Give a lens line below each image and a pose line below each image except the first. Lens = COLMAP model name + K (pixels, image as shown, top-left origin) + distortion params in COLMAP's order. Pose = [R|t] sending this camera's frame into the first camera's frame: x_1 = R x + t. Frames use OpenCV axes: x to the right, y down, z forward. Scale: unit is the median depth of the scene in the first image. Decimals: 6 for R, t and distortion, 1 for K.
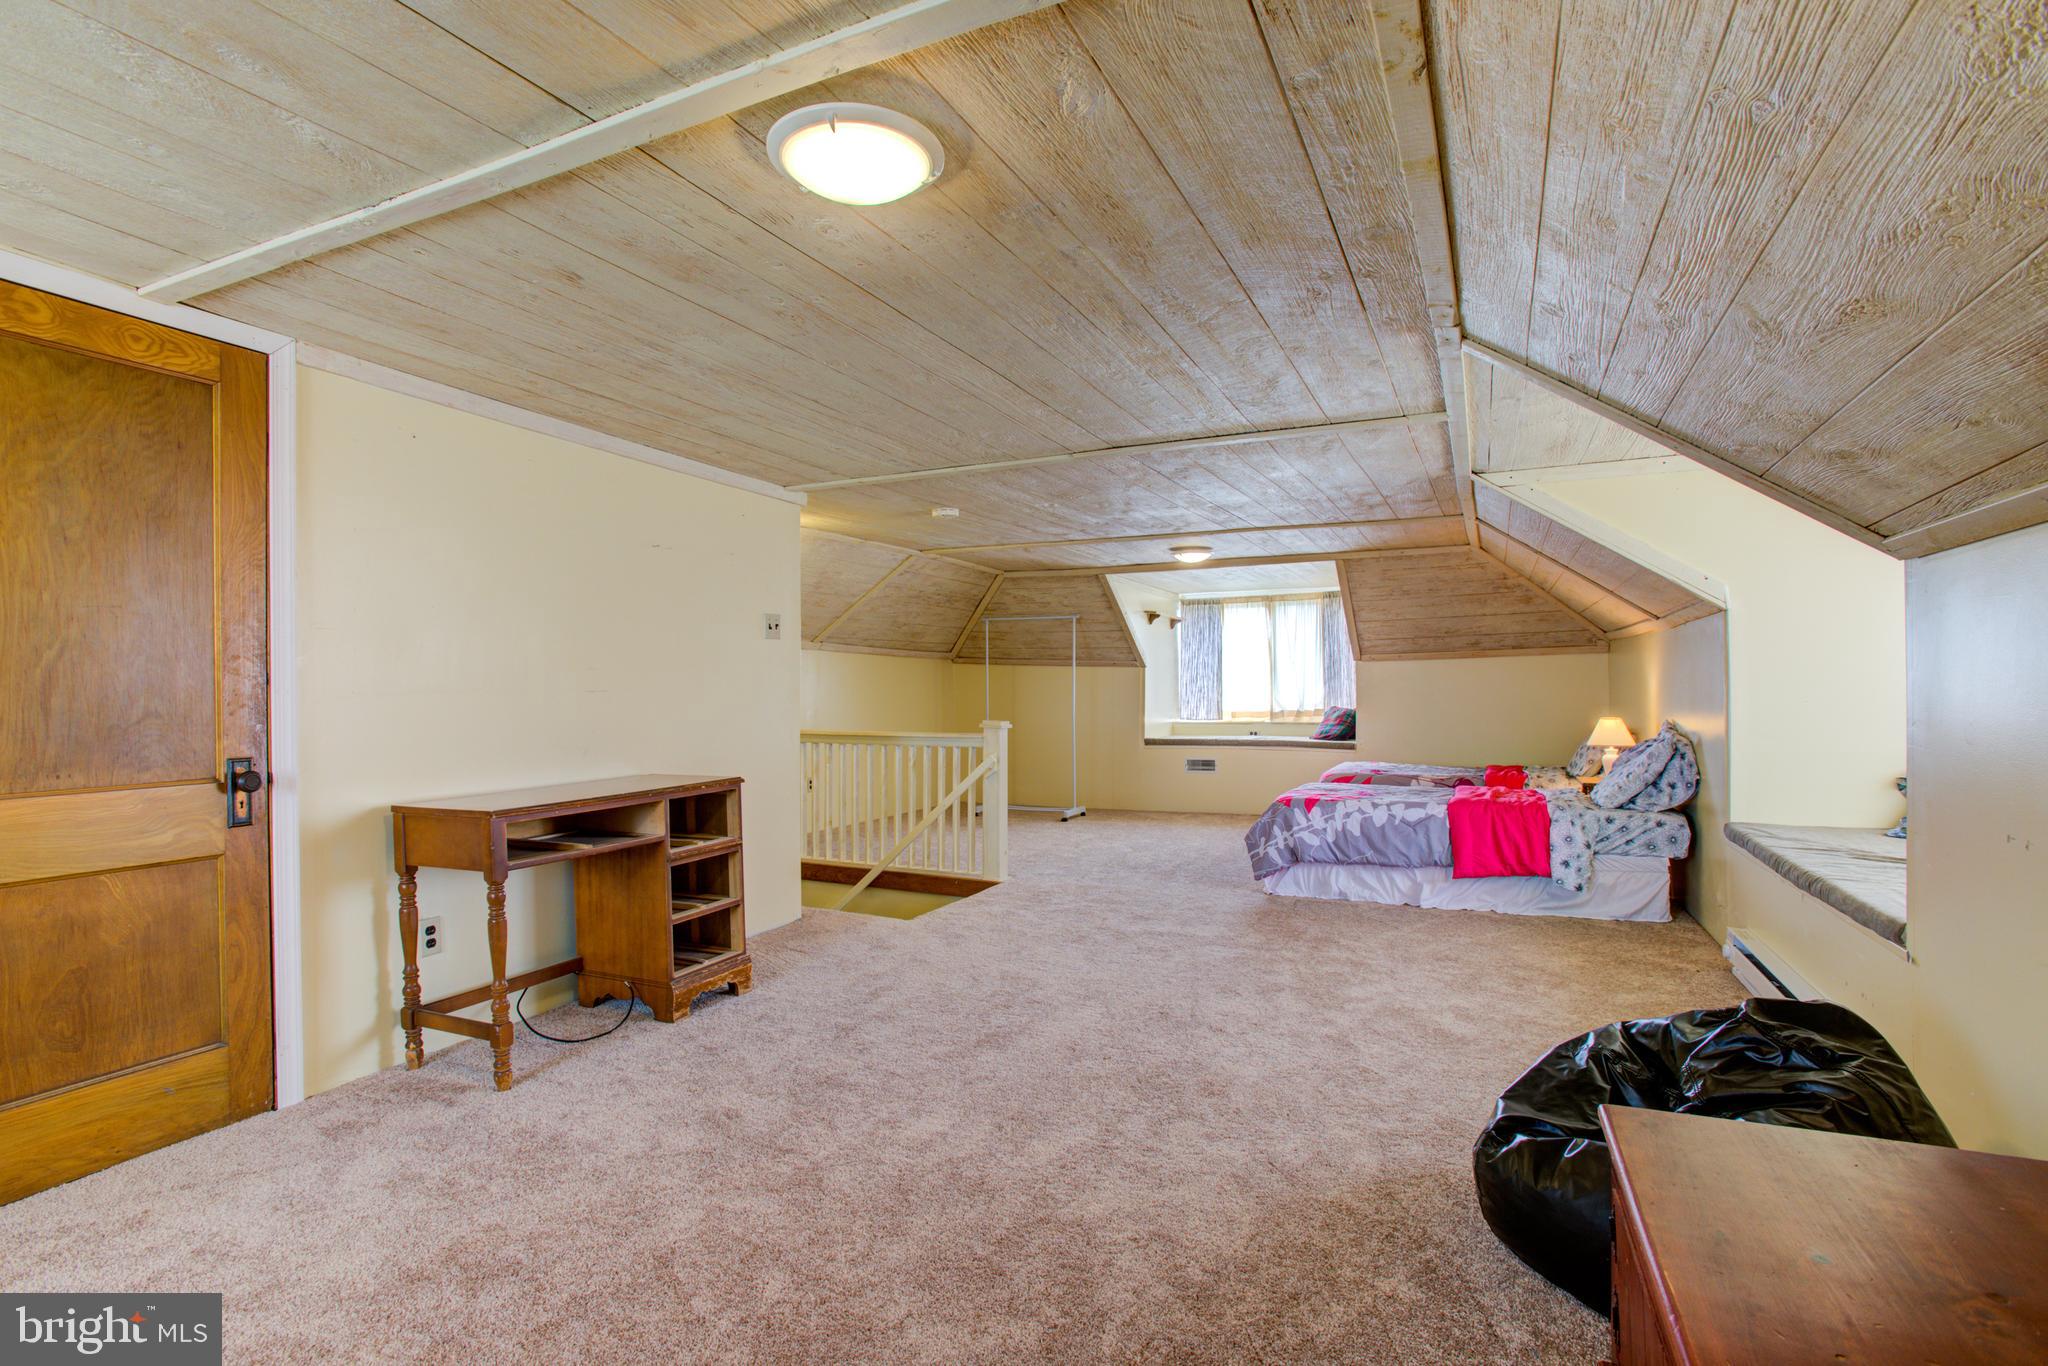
lens RADIAL K [[1002.1, 0, 1022.4], [0, 1002.1, 715.9], [0, 0, 1]] dist [-0.016459, 0.000525]
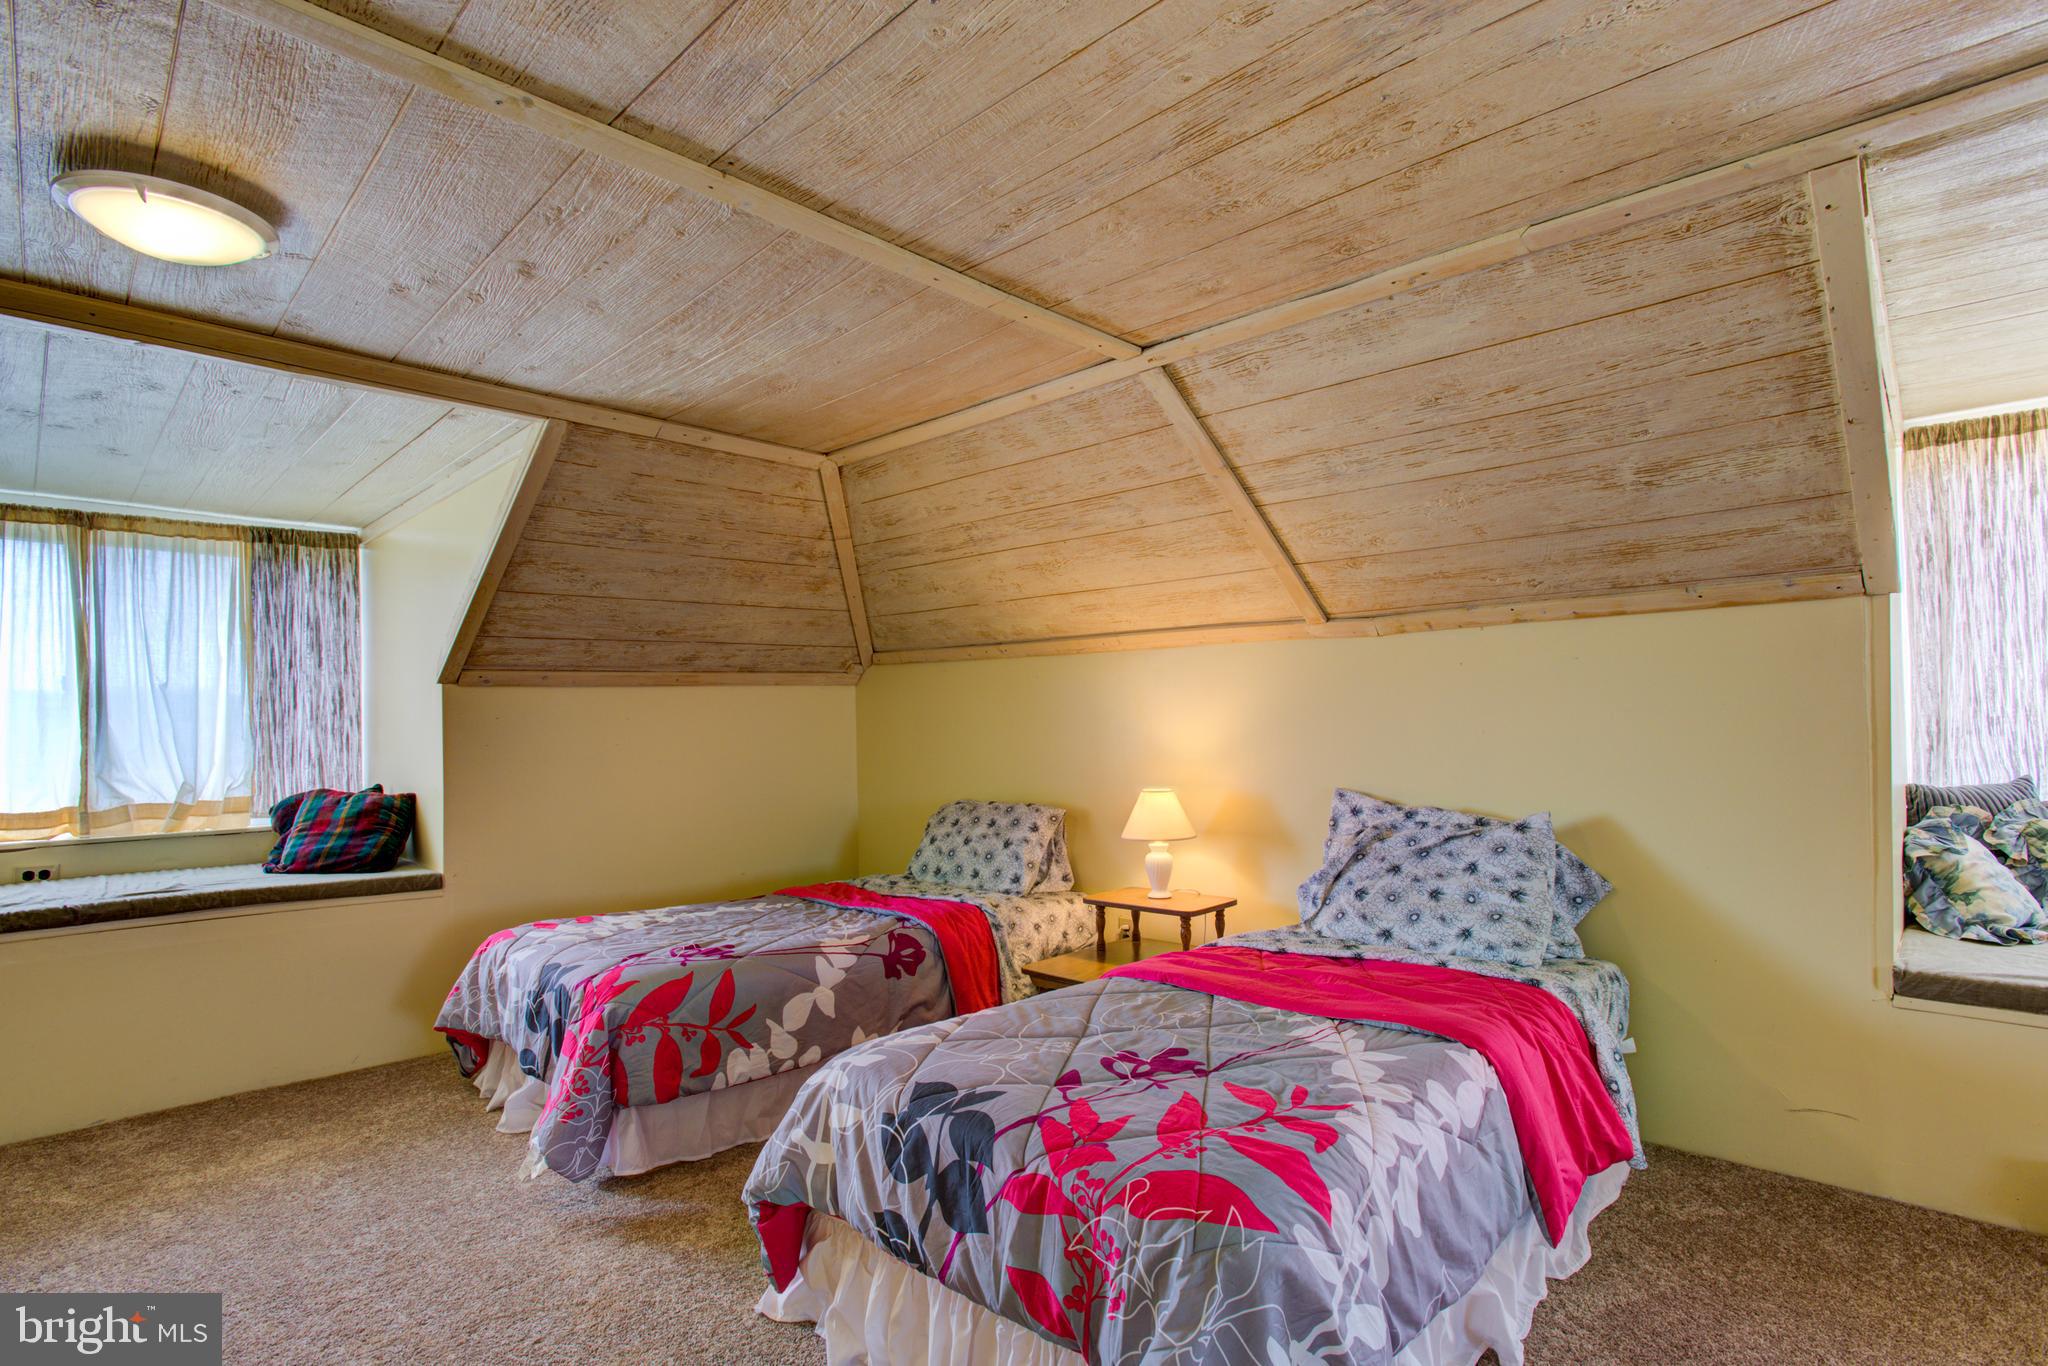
lens RADIAL K [[1002.1, 0, 1022.4], [0, 1002.1, 715.9], [0, 0, 1]] dist [-0.016459, 0.000525]
pose [[0.328548, 0.013159, 0.944396, 0.006145], [0.038347, 0.998893, -0.027259, -0.018057], [-0.943709, 0.045171, 0.327679, 0.579928]]
